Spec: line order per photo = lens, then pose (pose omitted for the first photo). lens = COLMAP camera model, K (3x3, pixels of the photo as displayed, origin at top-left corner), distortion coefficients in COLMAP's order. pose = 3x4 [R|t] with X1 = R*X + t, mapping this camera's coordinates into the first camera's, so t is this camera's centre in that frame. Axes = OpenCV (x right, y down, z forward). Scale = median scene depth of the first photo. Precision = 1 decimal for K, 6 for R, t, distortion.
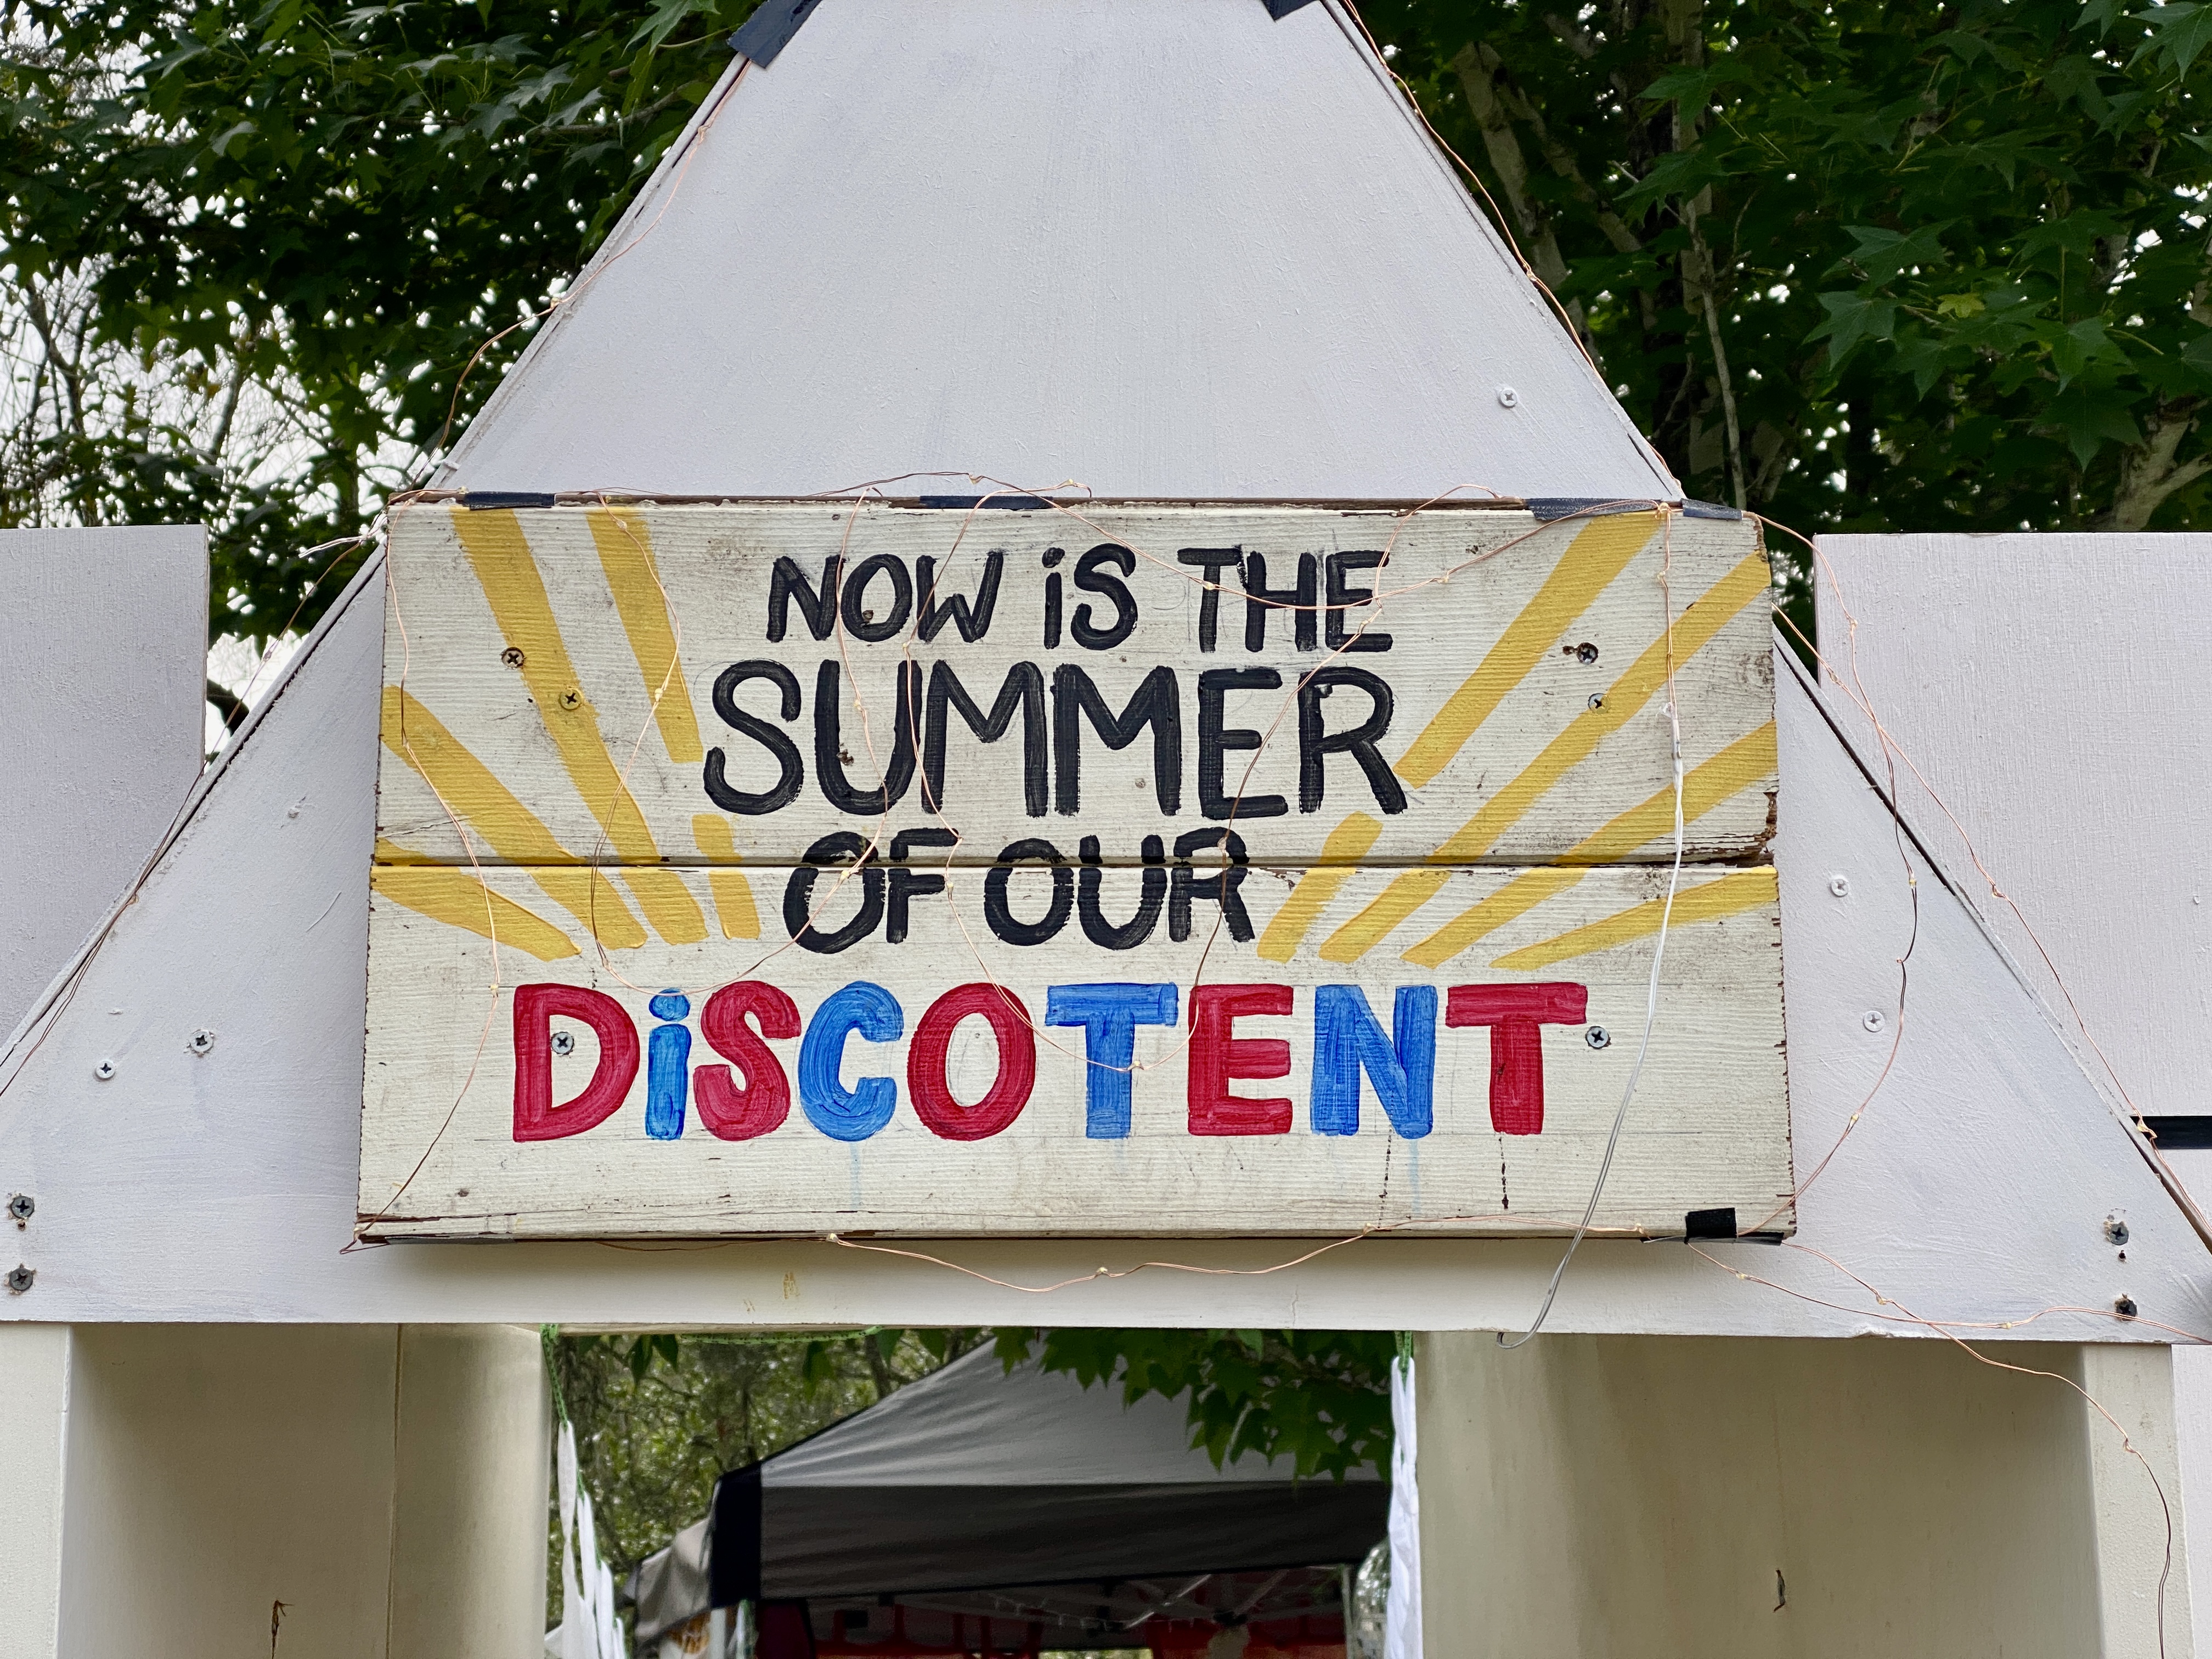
lens RADIAL K [[3350.7, 0, 1106.6], [0, 3350.7, 828.3], [0, 0, 1]] dist [0.119130, 0.000000]
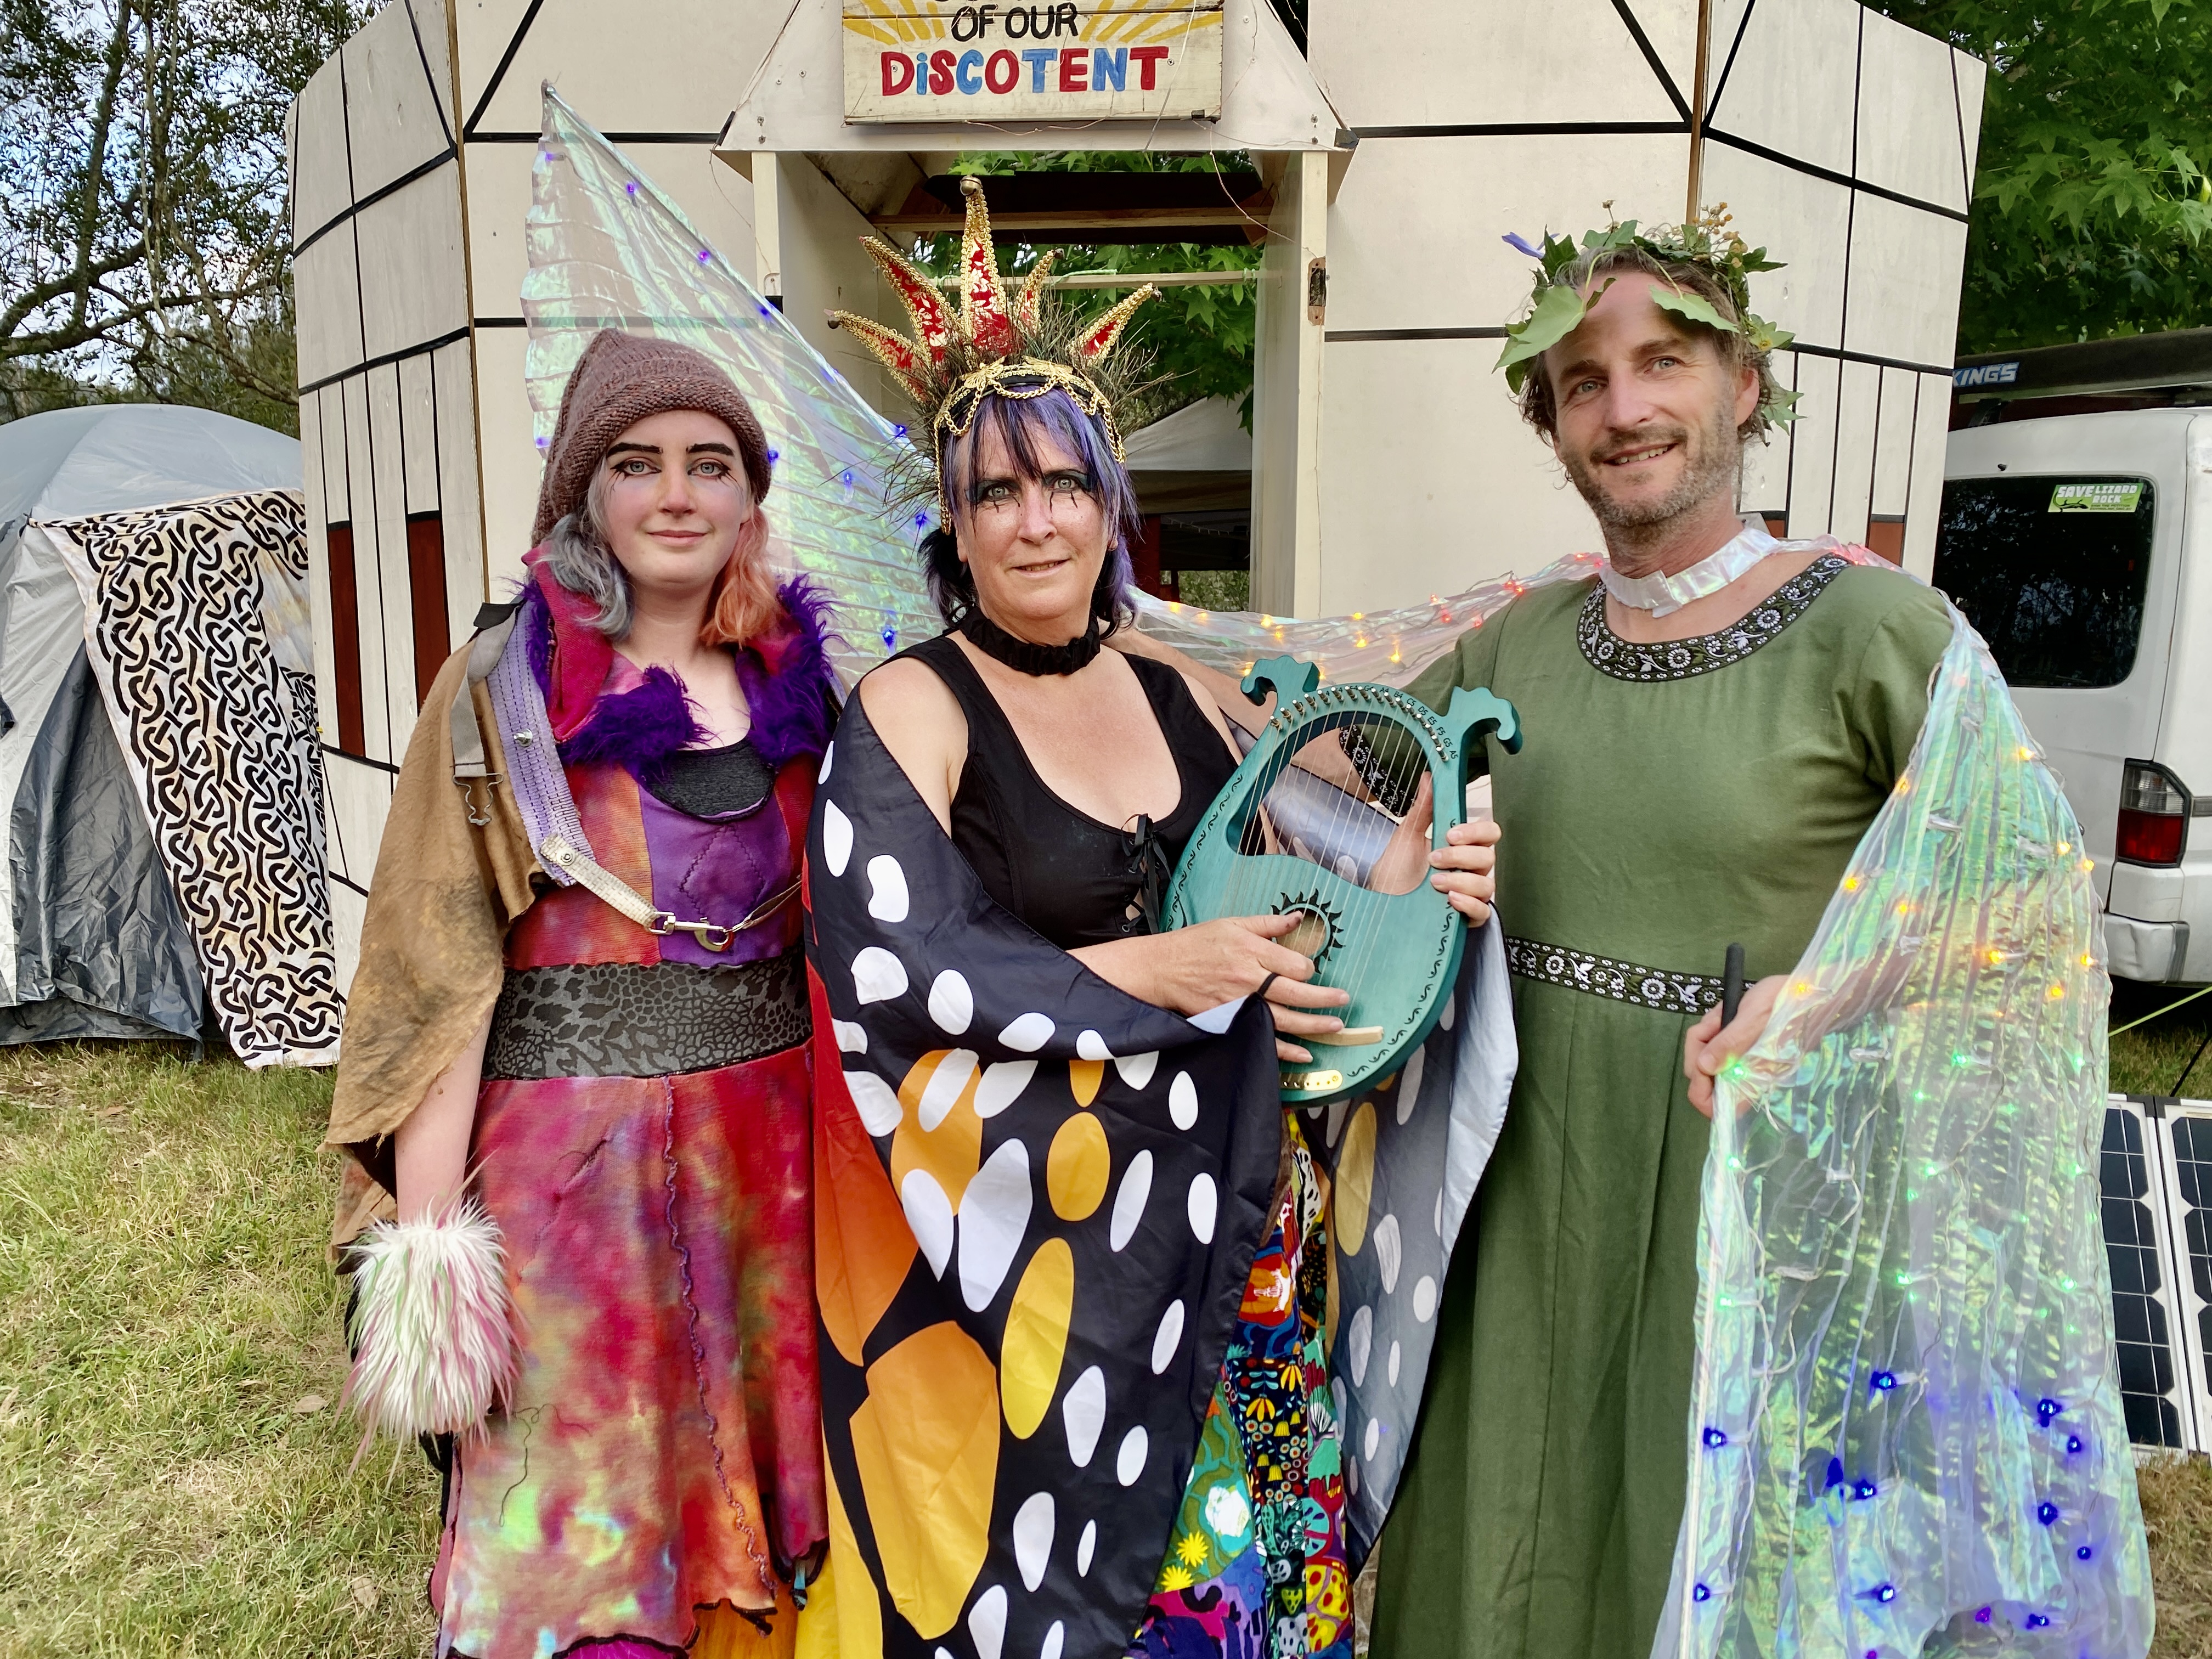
lens RADIAL K [[1666.8, 0, 1105.9], [0, 1666.8, 831.1], [0, 0, 1]] dist [0.003554, 0.000629]
pose [[0.994580, 0.022737, -0.101455, 0.280894], [0.012006, 0.944151, 0.329293, 0.255828], [0.103276, -0.328726, 0.938761, -1.003213]]
